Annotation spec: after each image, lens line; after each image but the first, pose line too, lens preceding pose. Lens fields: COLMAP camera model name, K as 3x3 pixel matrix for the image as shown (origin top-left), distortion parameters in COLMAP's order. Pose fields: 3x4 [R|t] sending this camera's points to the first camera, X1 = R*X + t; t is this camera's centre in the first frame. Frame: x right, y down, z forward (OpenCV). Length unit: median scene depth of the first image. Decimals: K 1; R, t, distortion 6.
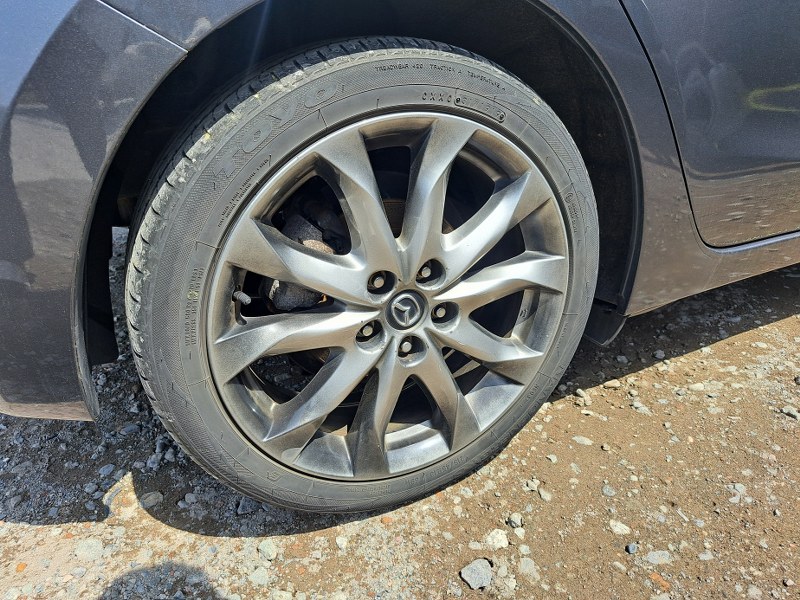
lens RADIAL K [[569.2, 0, 401.8], [0, 569.2, 298.2], [0, 0, 1]] dist [0.020111, -0.004767]
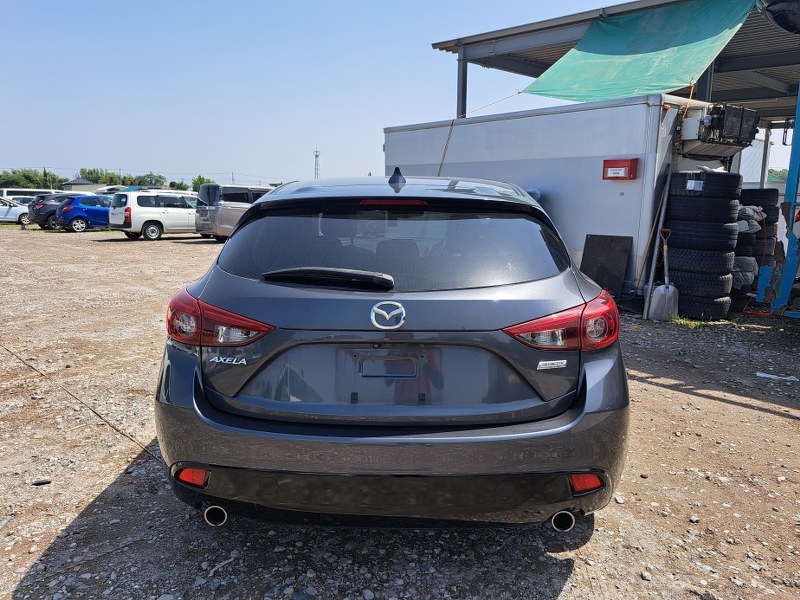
lens RADIAL K [[572.2, 0, 399.9], [0, 572.2, 290.4], [0, 0, 1]] dist [0.015831, -0.001218]
pose [[0.420346, -0.096379, 0.902231, -3.174731], [0.358473, 0.931093, -0.067549, -0.858820], [-0.833550, 0.351819, 0.425931, 0.164926]]
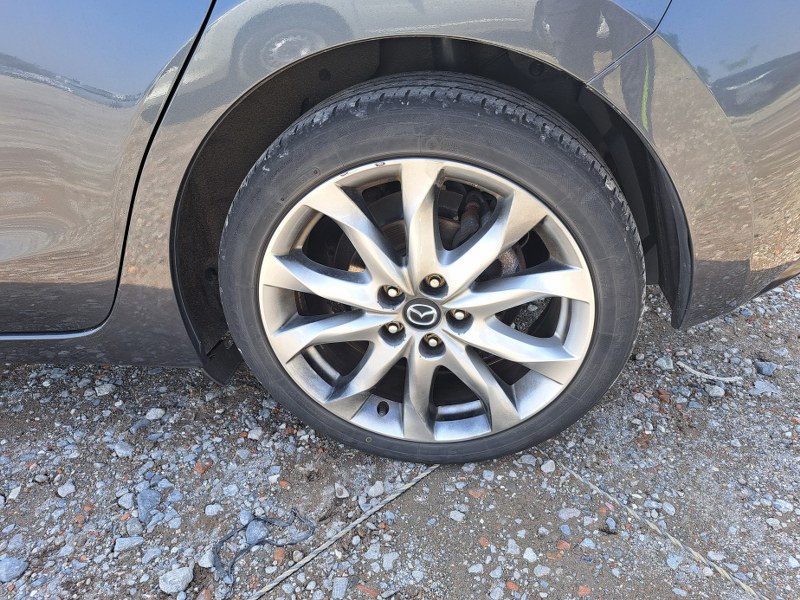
lens RADIAL K [[582.6, 0, 404.8], [0, 582.6, 286.3], [0, 0, 1]] dist [0.009391, -0.002695]
pose [[-0.846823, -0.148556, 0.510708, -1.379357], [0.341927, 0.583438, 0.736672, -1.600978], [-0.407403, 0.798456, -0.443273, 3.127919]]
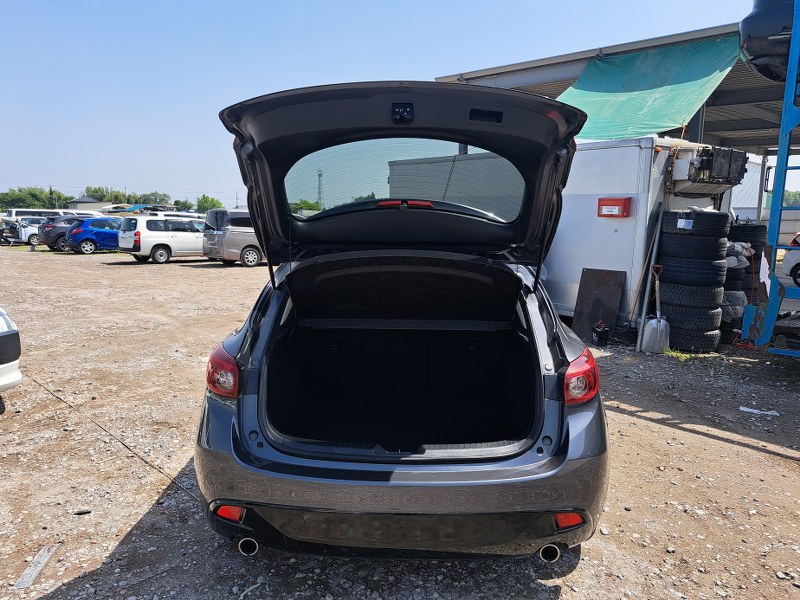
lens RADIAL K [[569.2, 0, 401.8], [0, 569.2, 298.2], [0, 0, 1]] dist [0.020111, -0.004767]
pose [[0.421031, -0.076661, 0.903801, -3.498013], [0.353318, 0.931581, -0.085574, -1.031961], [-0.835404, 0.355358, 0.419310, -0.030561]]
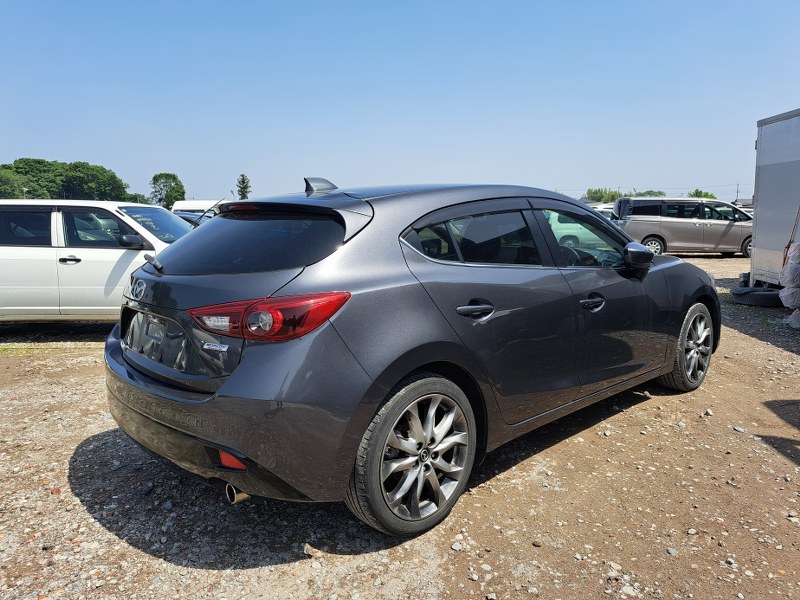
lens RADIAL K [[582.6, 0, 404.8], [0, 582.6, 286.3], [0, 0, 1]] dist [0.009391, -0.002695]
pose [[0.943684, -0.008717, 0.330734, -1.032187], [0.114265, 0.946728, -0.301081, 0.085054], [-0.310490, 0.321916, 0.894408, -1.896535]]
